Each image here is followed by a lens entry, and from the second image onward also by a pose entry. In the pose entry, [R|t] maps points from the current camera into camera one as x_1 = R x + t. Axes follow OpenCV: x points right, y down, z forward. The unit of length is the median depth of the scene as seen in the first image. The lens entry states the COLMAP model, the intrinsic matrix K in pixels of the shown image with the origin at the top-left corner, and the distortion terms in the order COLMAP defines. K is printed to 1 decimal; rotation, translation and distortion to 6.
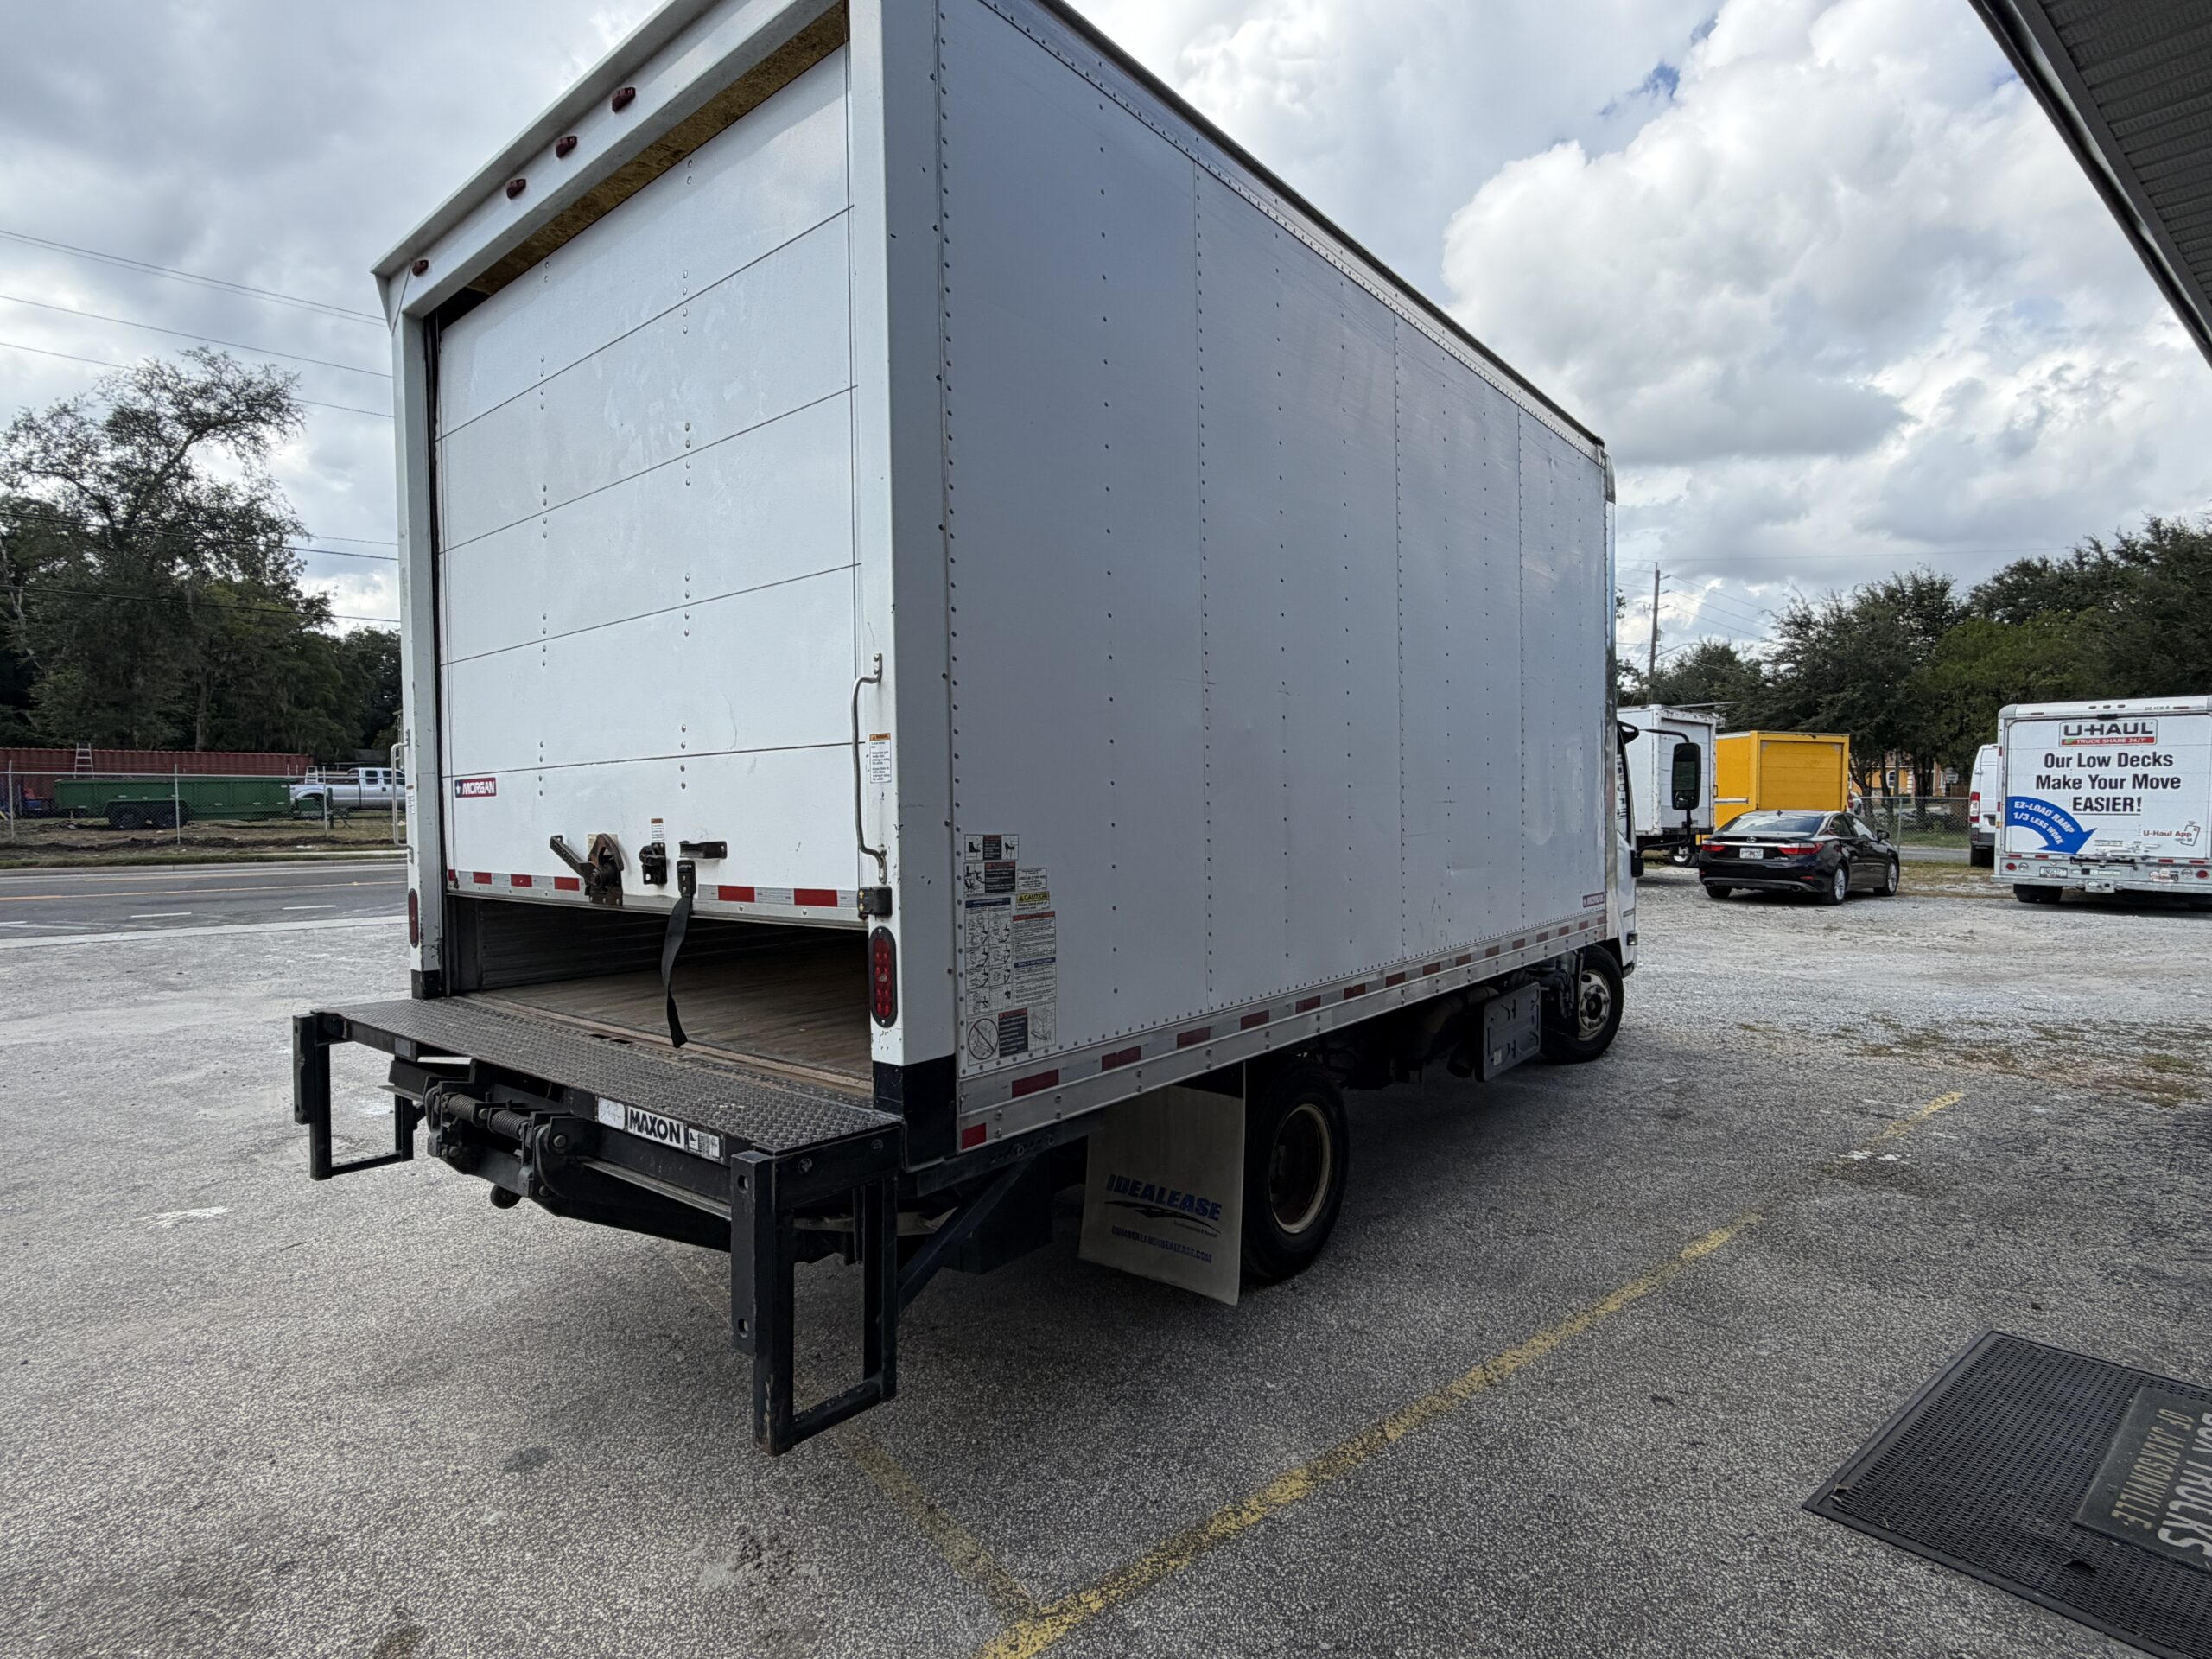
lens RADIAL K [[1119.6, 0, 1099.8], [0, 1119.6, 833.7], [0, 0, 1]] dist [0.004031, -0.000388]
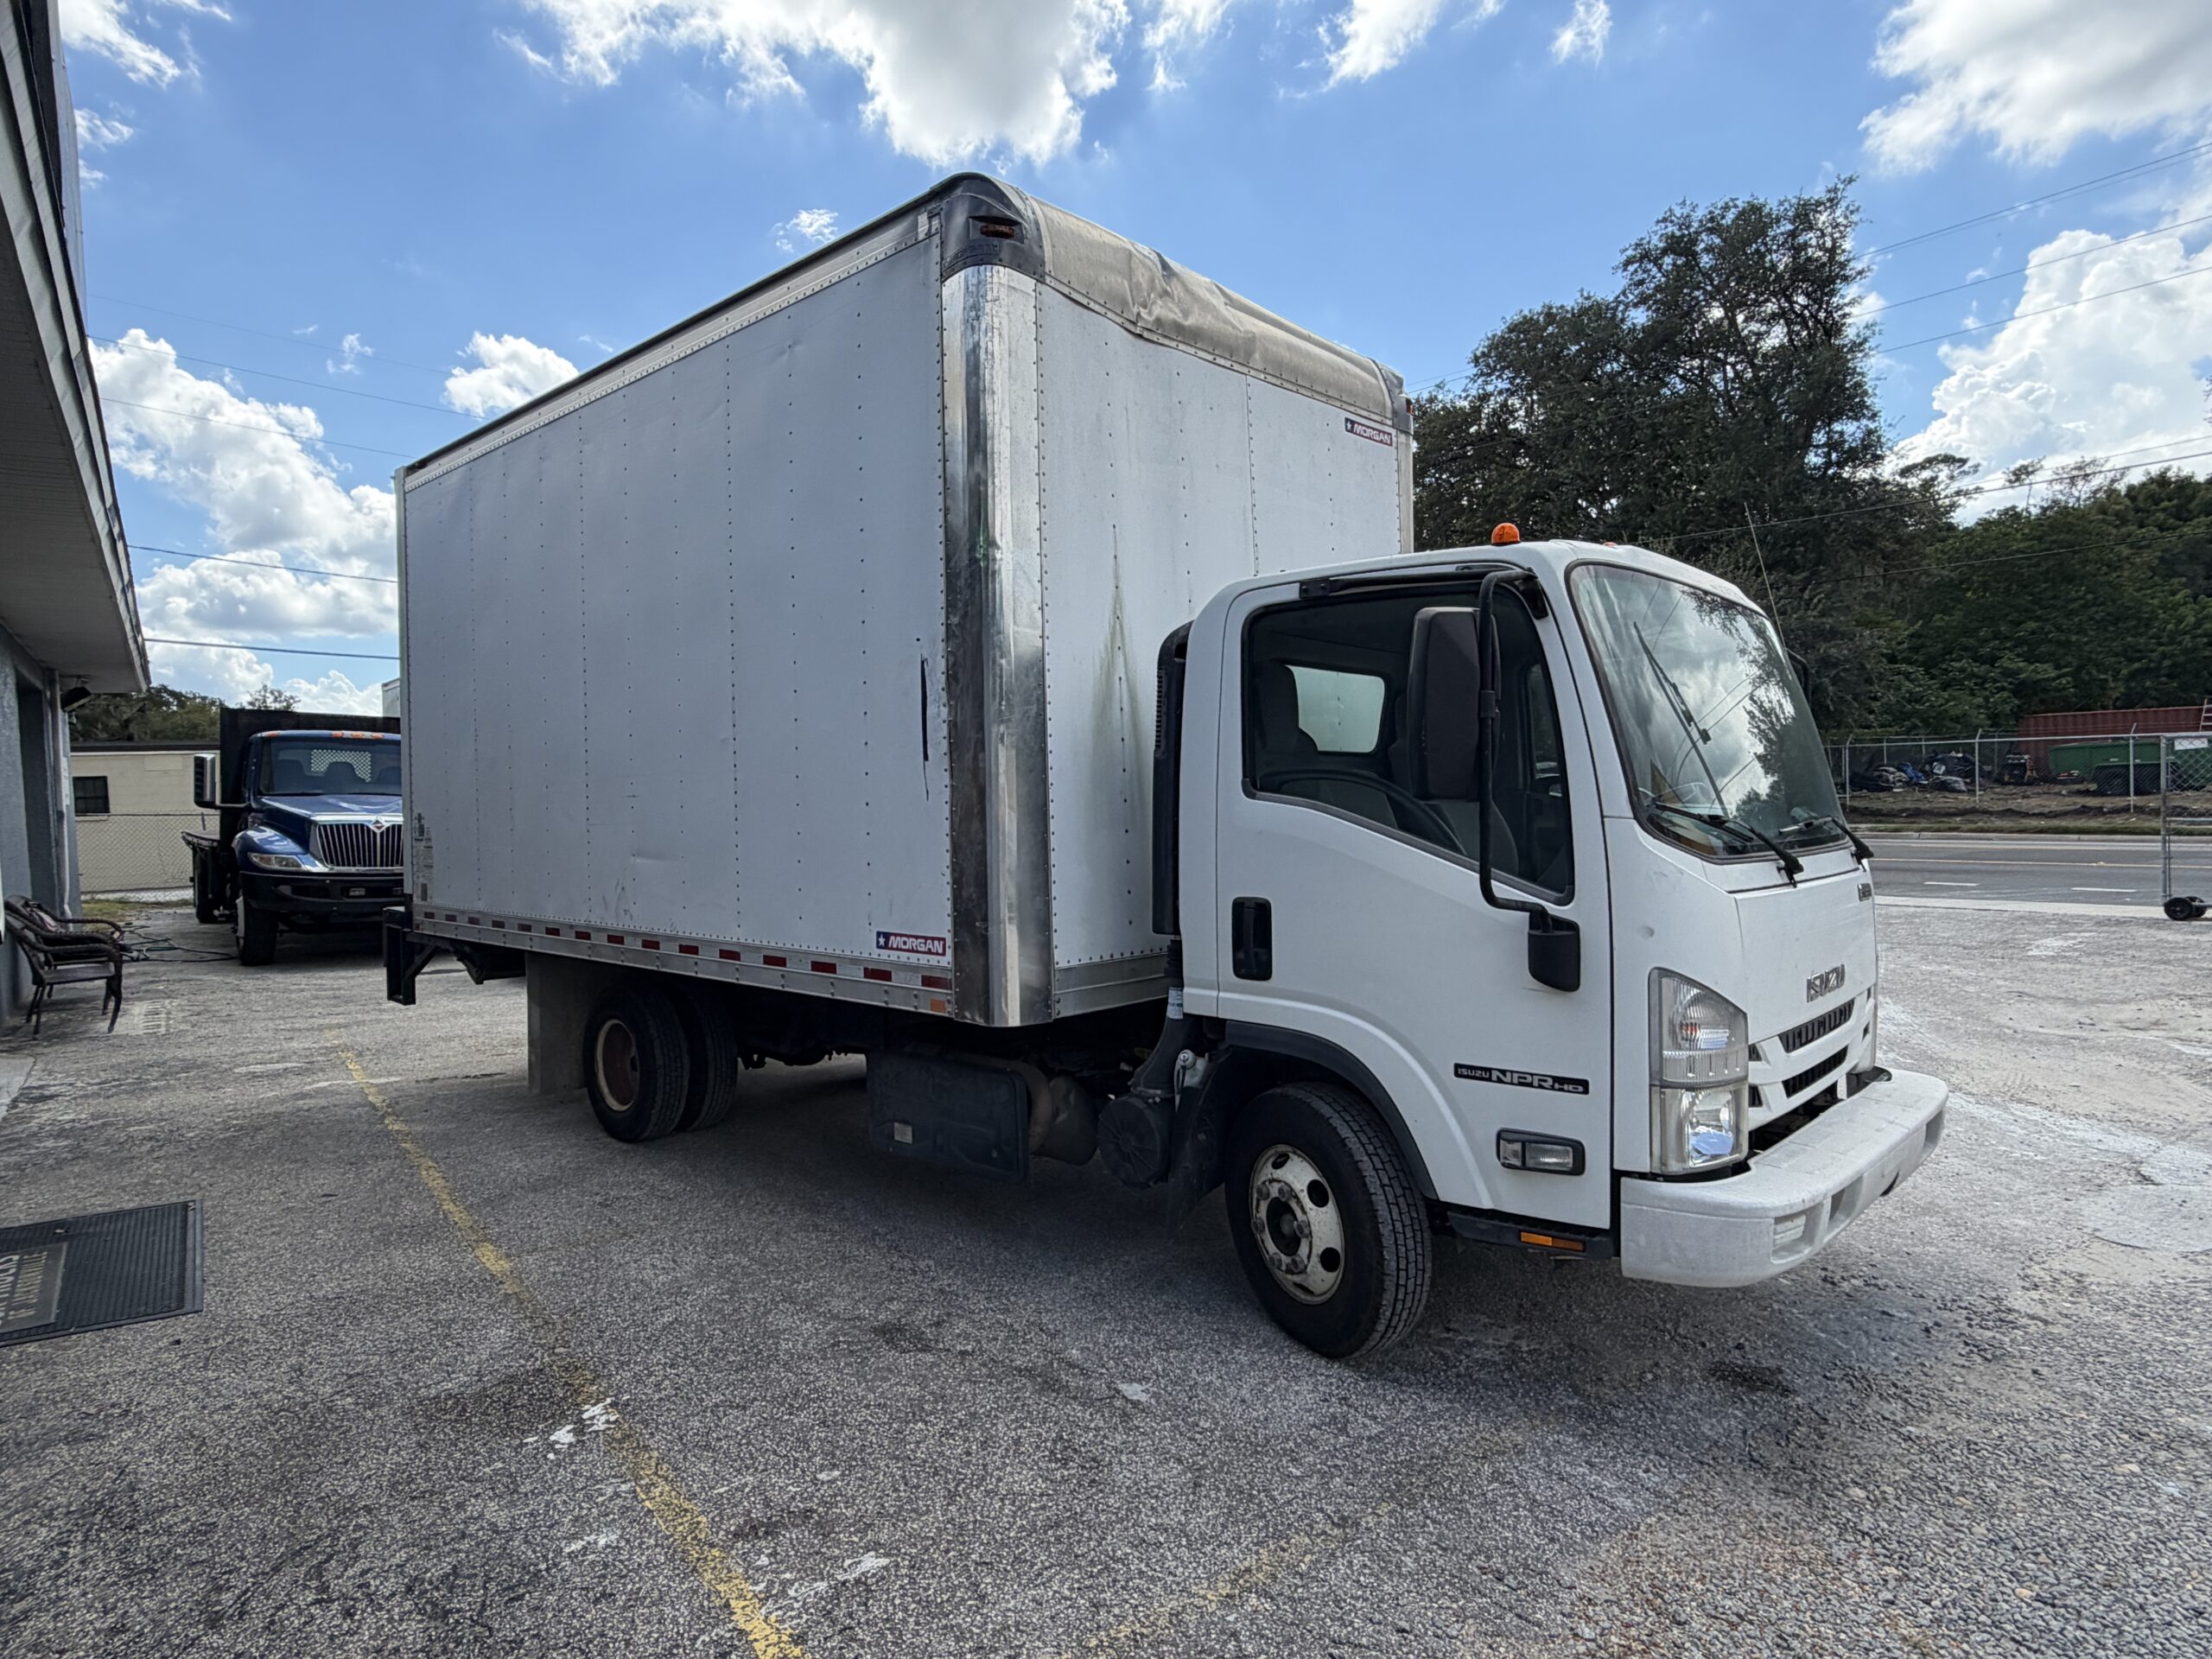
lens RADIAL K [[1273.3, 0, 1109.5], [0, 1273.3, 833.0], [0, 0, 1]] dist [0.004951, 0.001427]
pose [[-0.049966, 0.037612, -0.998042, 1.505028], [-0.007962, 0.999244, 0.038056, -0.042532], [0.998719, 0.009848, -0.049629, 1.491097]]
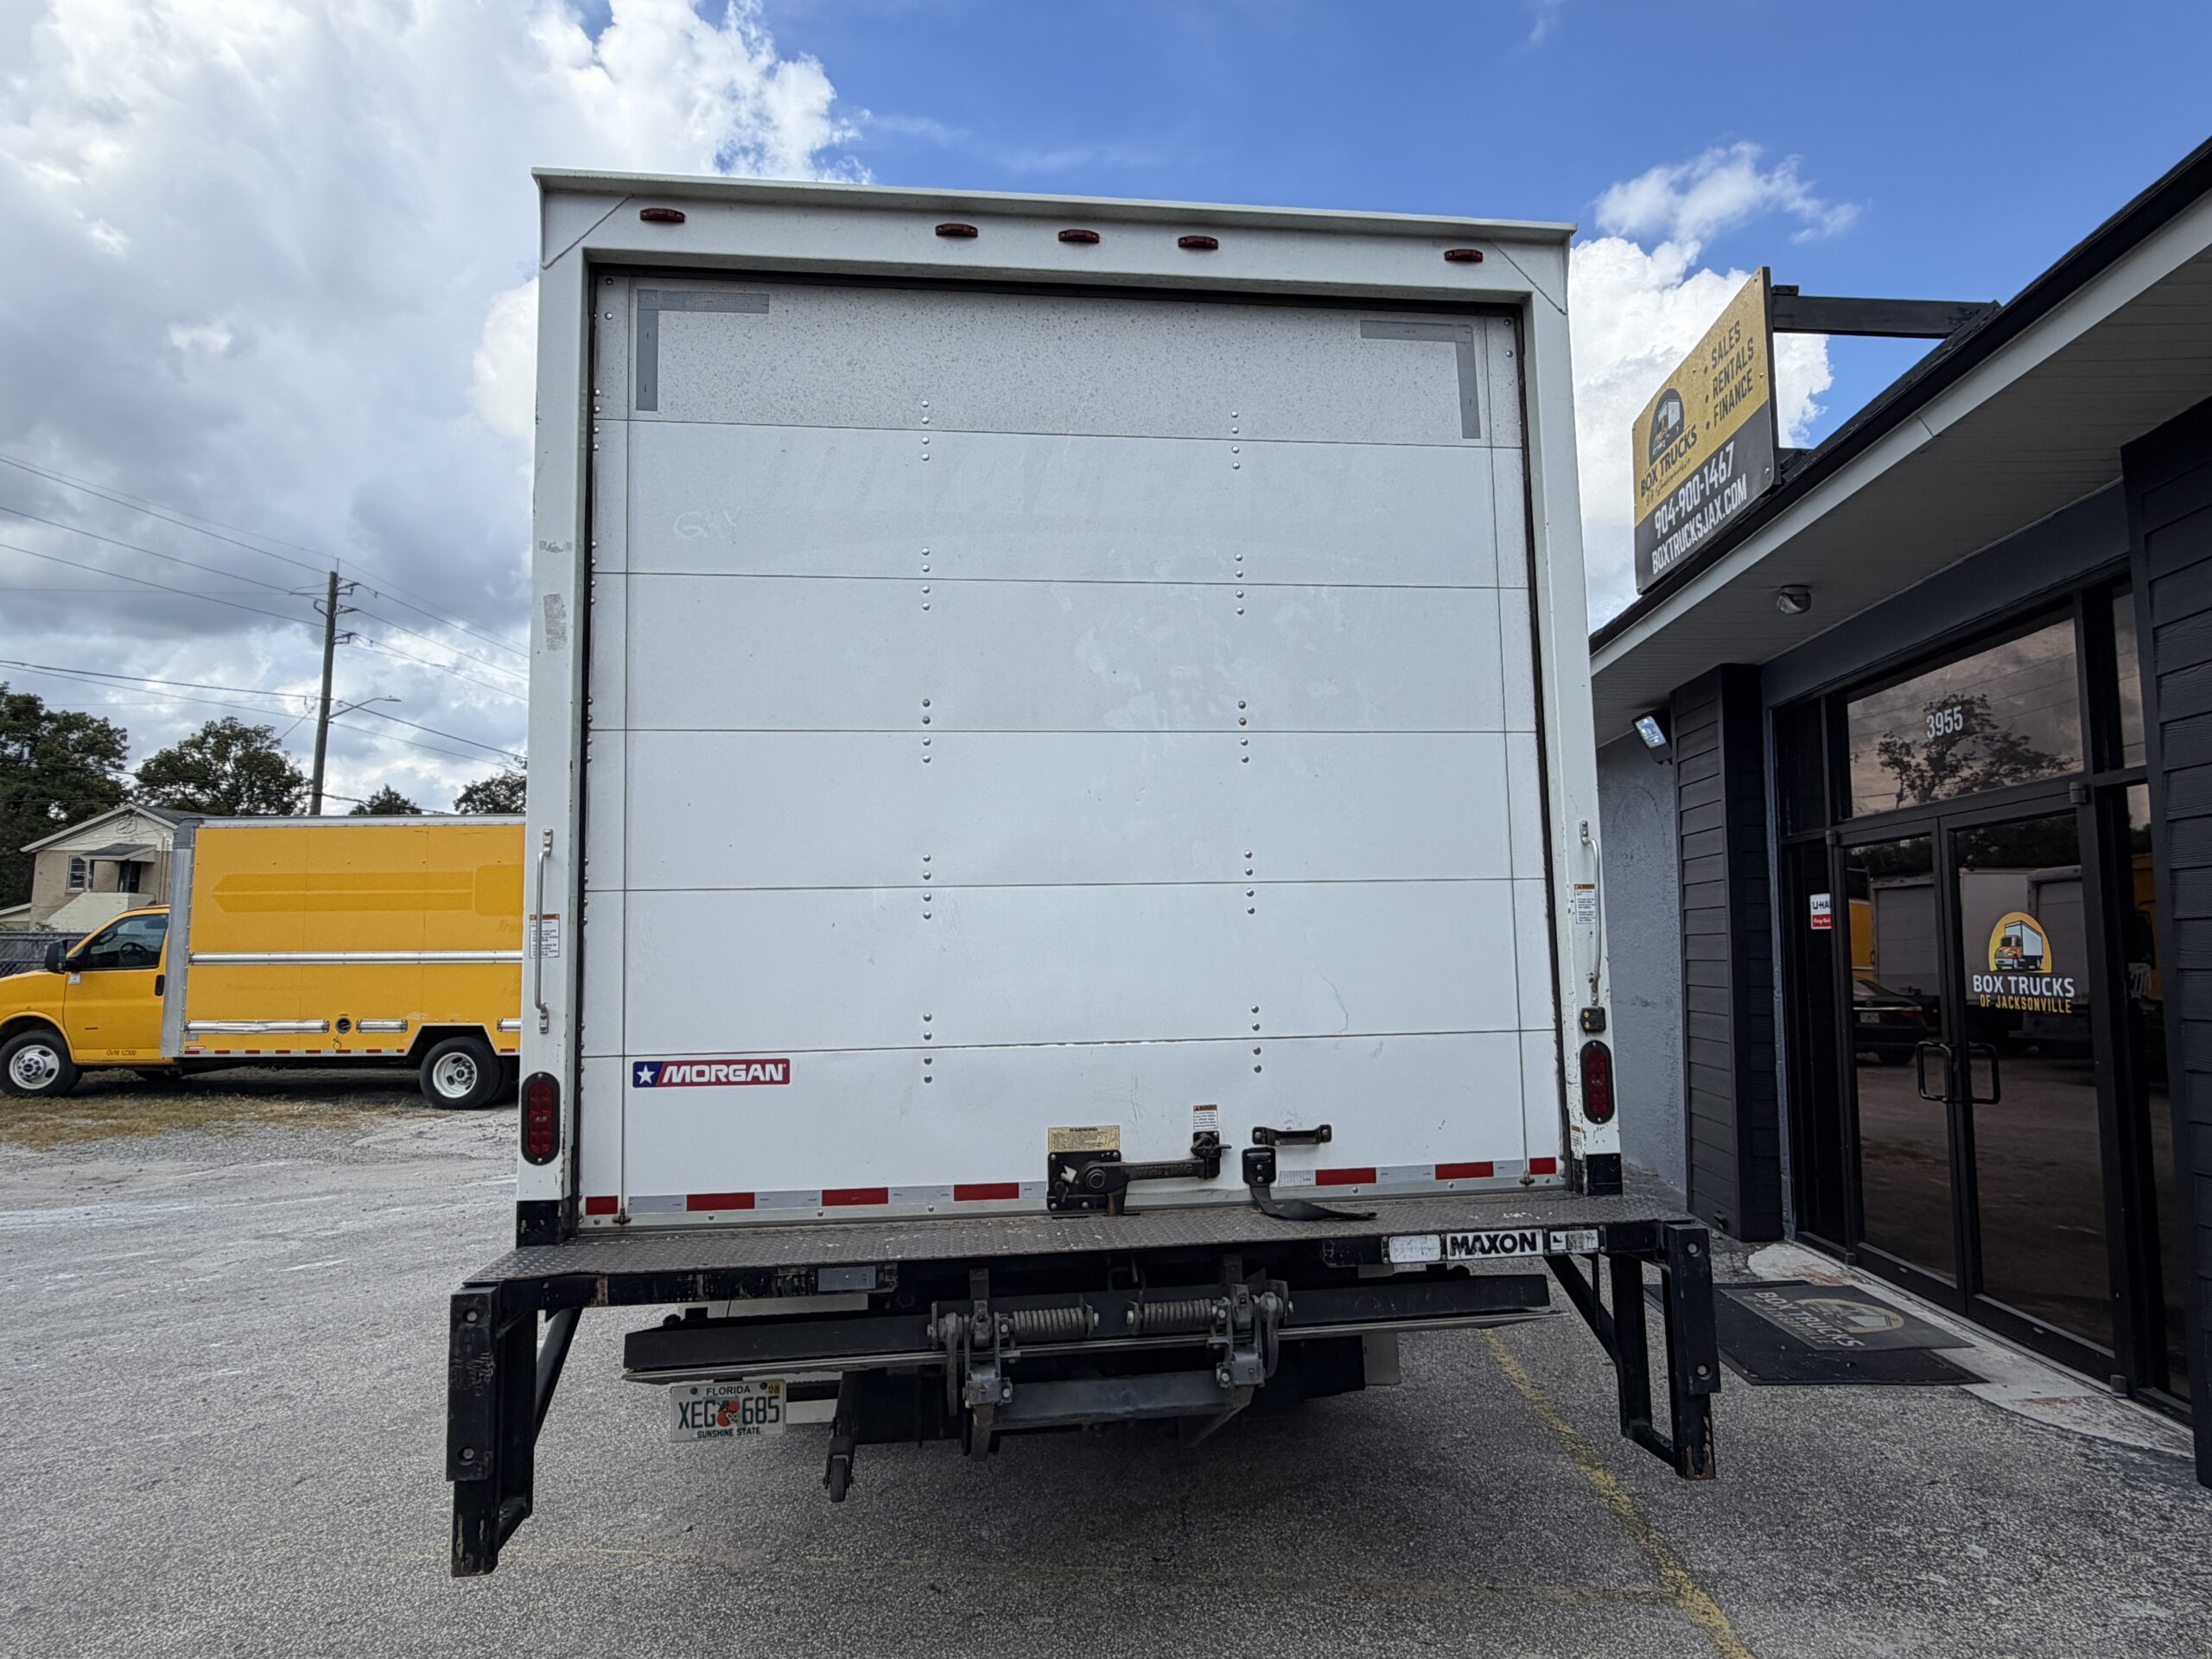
lens RADIAL K [[1239.5, 0, 1105.9], [0, 1239.5, 830.3], [0, 0, 1]] dist [0.002832, 0.000222]
pose [[0.691081, 0.071864, 0.719195, -0.805768], [0.022291, 0.992452, -0.120588, 0.002984], [-0.722433, 0.099367, 0.684264, 0.222914]]
